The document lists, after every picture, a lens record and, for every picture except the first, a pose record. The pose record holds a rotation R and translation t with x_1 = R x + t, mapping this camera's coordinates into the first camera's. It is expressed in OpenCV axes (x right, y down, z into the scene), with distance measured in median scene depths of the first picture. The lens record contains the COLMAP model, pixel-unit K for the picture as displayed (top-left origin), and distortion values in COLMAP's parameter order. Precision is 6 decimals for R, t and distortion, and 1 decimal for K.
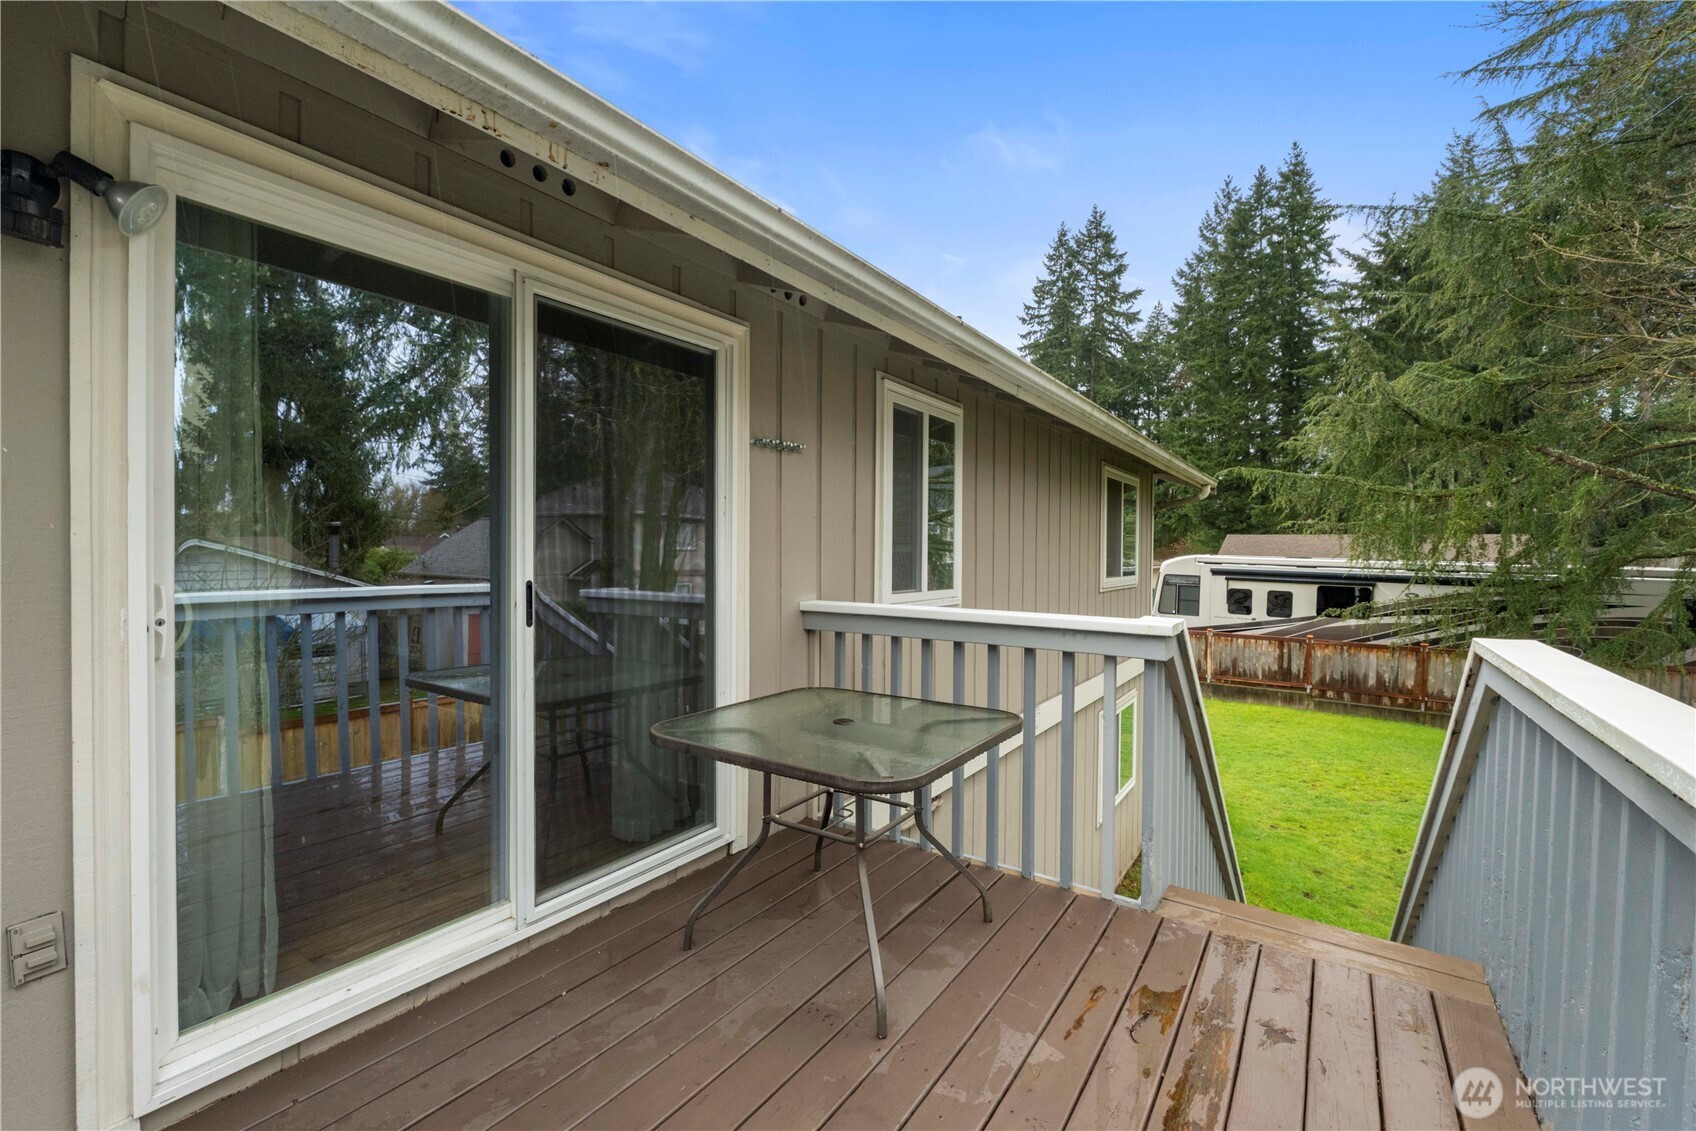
lens RADIAL K [[731.9, 0, 853.0], [0, 731.9, 573.3], [0, 0, 1]] dist [-0.002076, -0.000283]
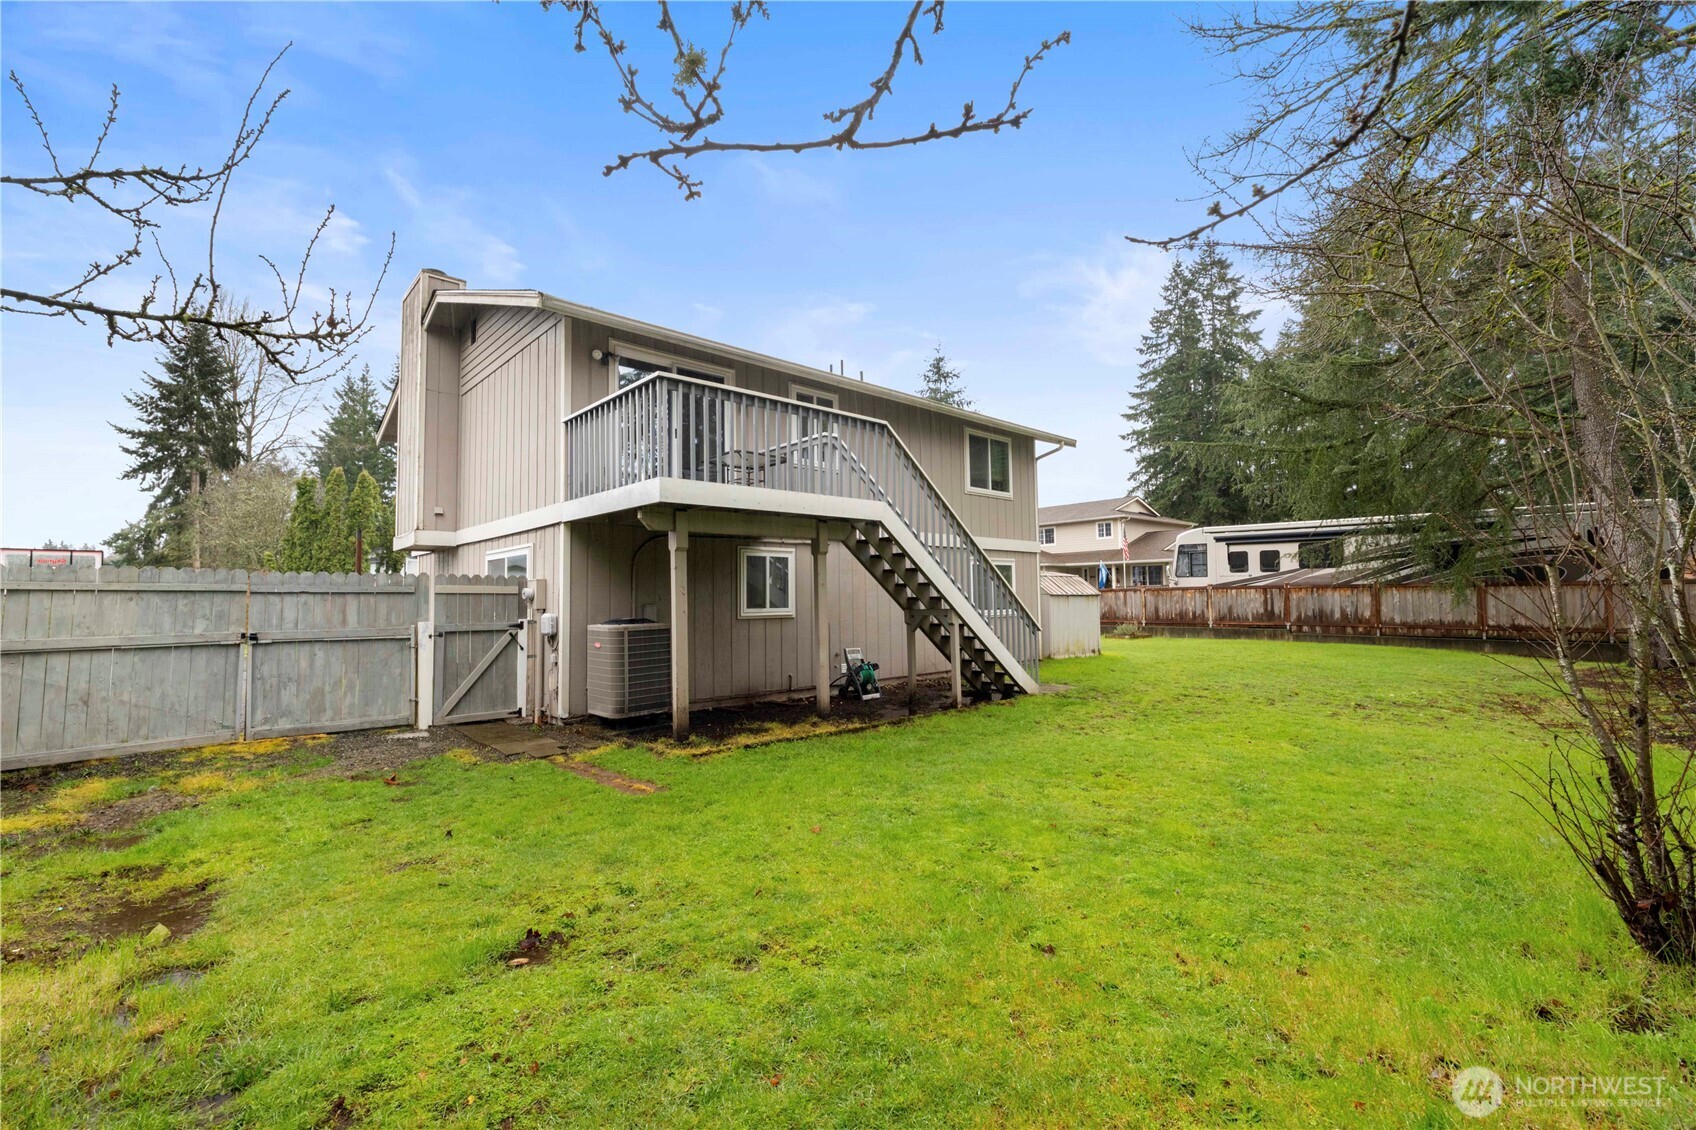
lens RADIAL K [[706.0, 0, 848.0], [0, 706.0, 565.0], [0, 0, 1]] dist [-0.000762, -0.000102]
pose [[0.977582, -0.035913, -0.207470, 0.083801], [0.021991, 0.997373, -0.069025, 0.067072], [0.209404, 0.062916, 0.975803, -0.170148]]
